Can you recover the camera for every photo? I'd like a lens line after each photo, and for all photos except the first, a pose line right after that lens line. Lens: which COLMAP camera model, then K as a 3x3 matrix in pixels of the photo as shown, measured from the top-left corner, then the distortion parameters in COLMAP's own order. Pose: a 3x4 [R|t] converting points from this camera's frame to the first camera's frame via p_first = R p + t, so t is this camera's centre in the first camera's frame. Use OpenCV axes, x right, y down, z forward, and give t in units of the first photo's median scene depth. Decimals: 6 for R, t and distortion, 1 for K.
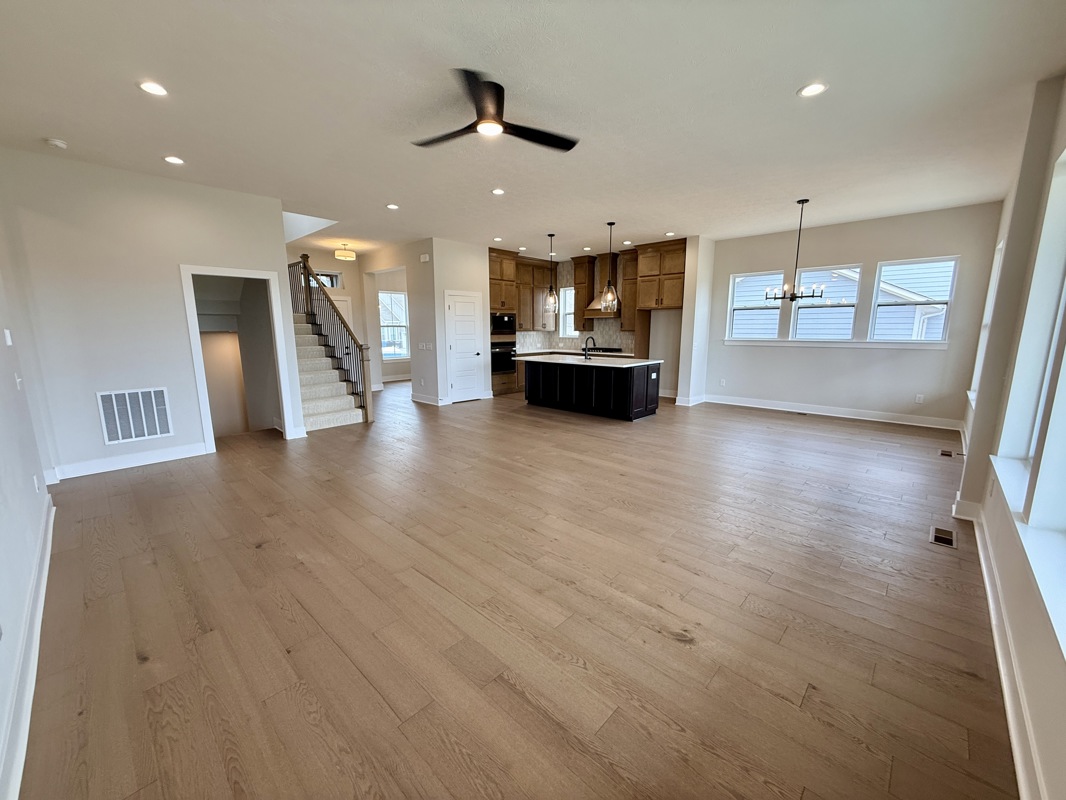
lens RADIAL K [[425.2, 0, 530.5], [0, 425.2, 404.6], [0, 0, 1]] dist [-0.003342, -0.000455]
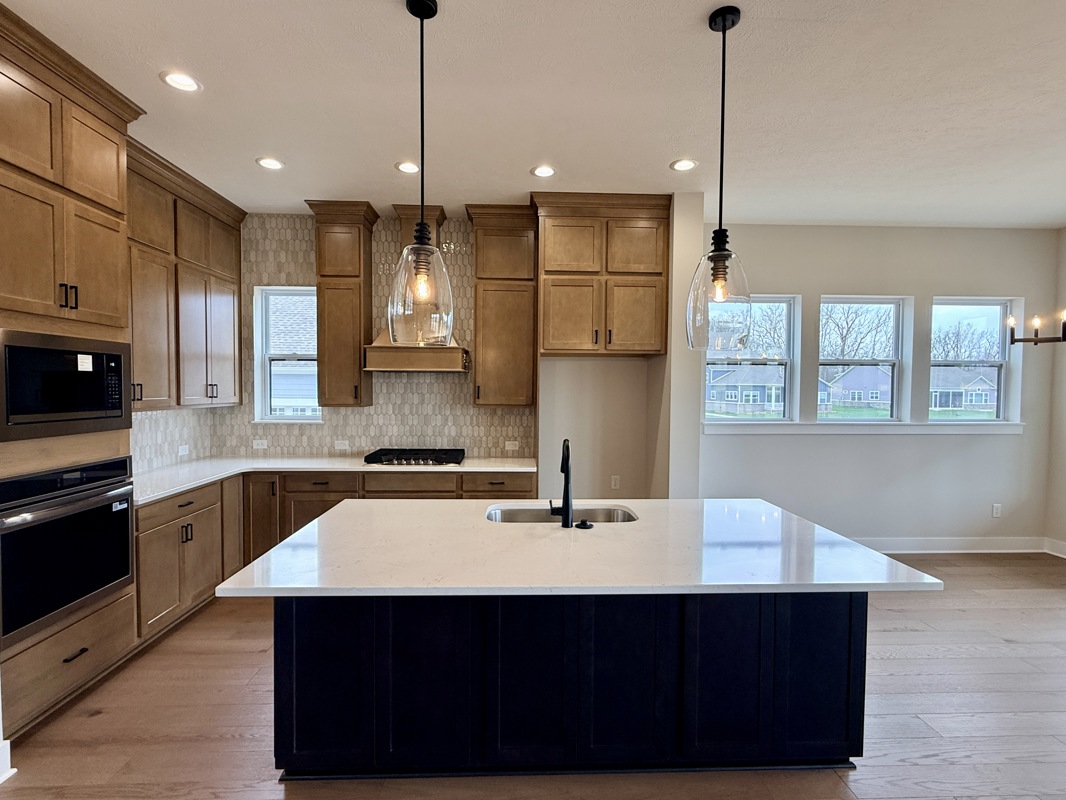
lens RADIAL K [[512.9, 0, 535.1], [0, 512.9, 401.9], [0, 0, 1]] dist [-0.002430, 0.001420]
pose [[0.696735, -0.012882, 0.717213, -0.083455], [0.118807, 0.988102, -0.097668, -0.123459], [-0.707421, 0.153259, 0.689976, 0.629645]]
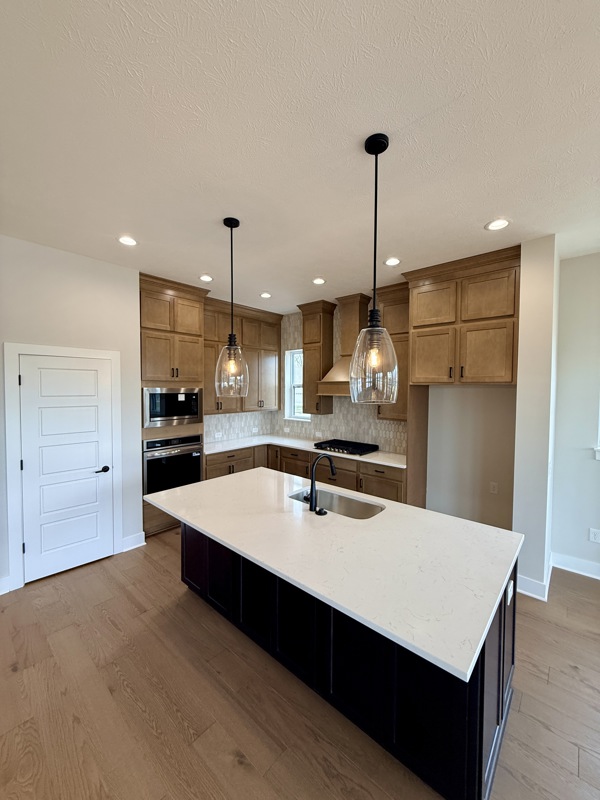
lens RADIAL K [[319.1, 0, 296.9], [0, 319.1, 397.6], [0, 0, 1]] dist [-0.003342, -0.000455]
pose [[0.999628, 0.008743, 0.025820, 0.086451], [-0.004912, 0.989440, -0.144860, -0.135731], [-0.026814, 0.144679, 0.989115, 0.549735]]
